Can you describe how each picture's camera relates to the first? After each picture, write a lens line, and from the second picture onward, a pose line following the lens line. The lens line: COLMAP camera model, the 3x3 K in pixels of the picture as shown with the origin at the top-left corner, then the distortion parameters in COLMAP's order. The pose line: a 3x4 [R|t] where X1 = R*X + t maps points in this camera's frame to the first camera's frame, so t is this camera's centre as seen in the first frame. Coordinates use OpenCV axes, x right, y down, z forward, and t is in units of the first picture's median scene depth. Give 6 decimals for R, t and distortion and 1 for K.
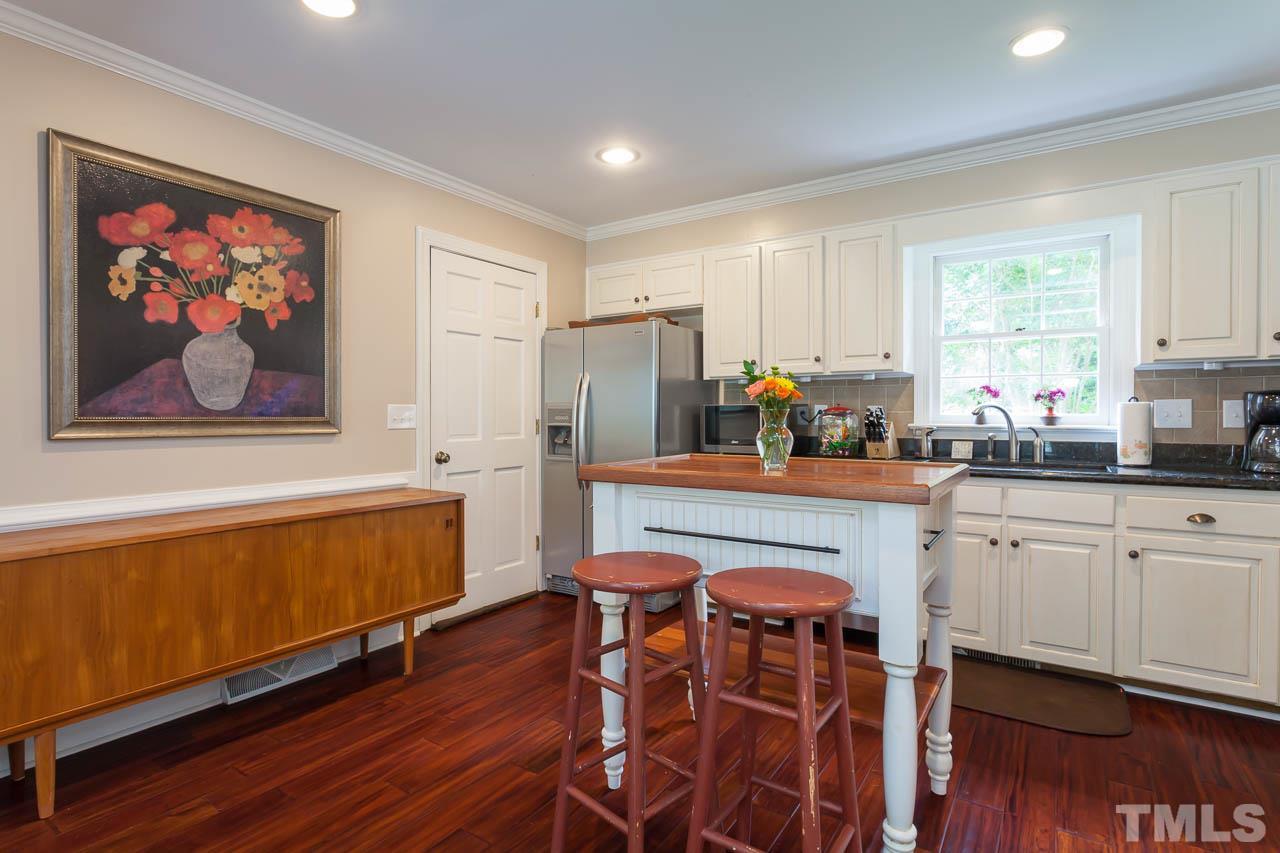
lens RADIAL K [[641.0, 0, 616.7], [0, 641.0, 419.1], [0, 0, 1]] dist [-0.001201, 0.000349]
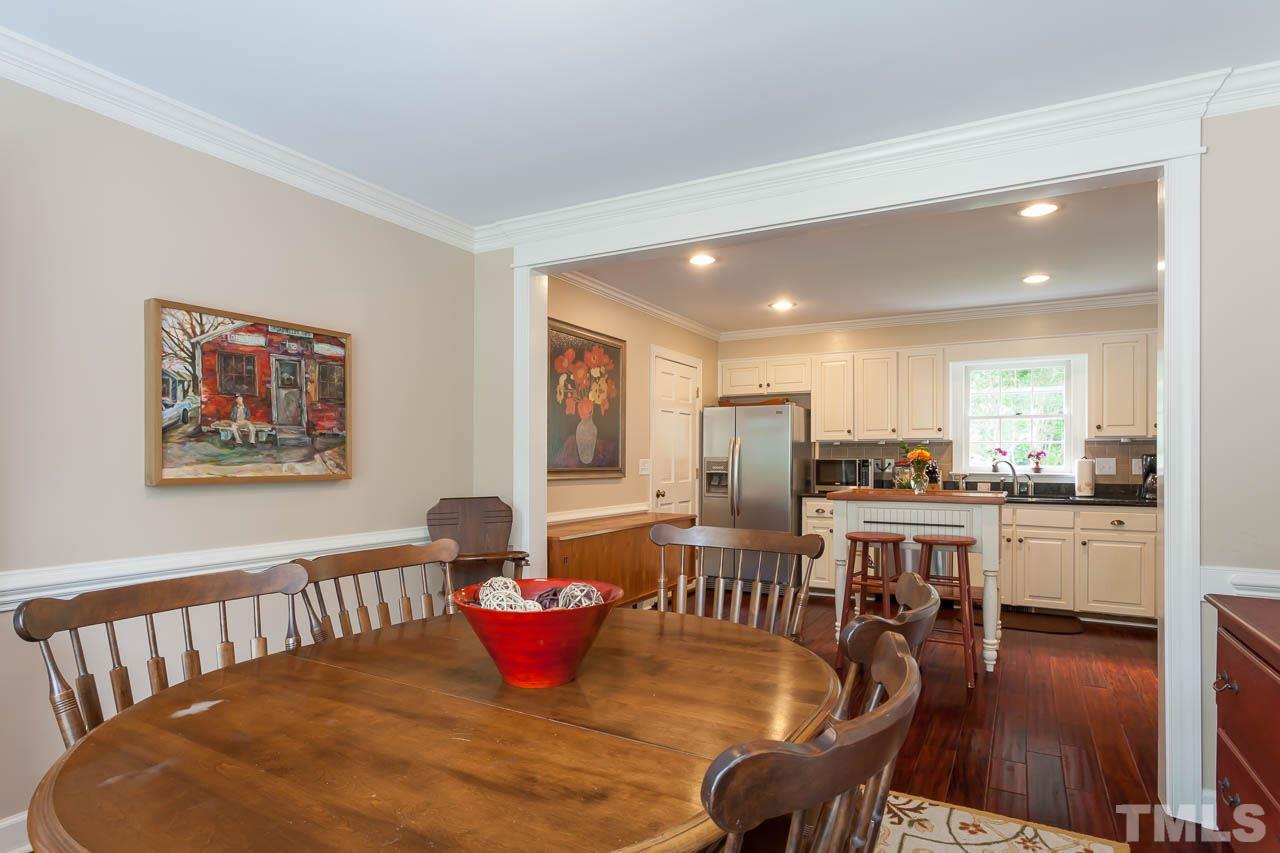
lens RADIAL K [[714.3, 0, 621.6], [0, 714.3, 457.4], [0, 0, 1]] dist [0.018617, 0.000077]
pose [[0.995139, 0.002878, 0.098438, -0.606184], [-0.001772, 0.999934, -0.011329, -0.007757], [-0.098464, 0.011099, 0.995079, -0.783937]]
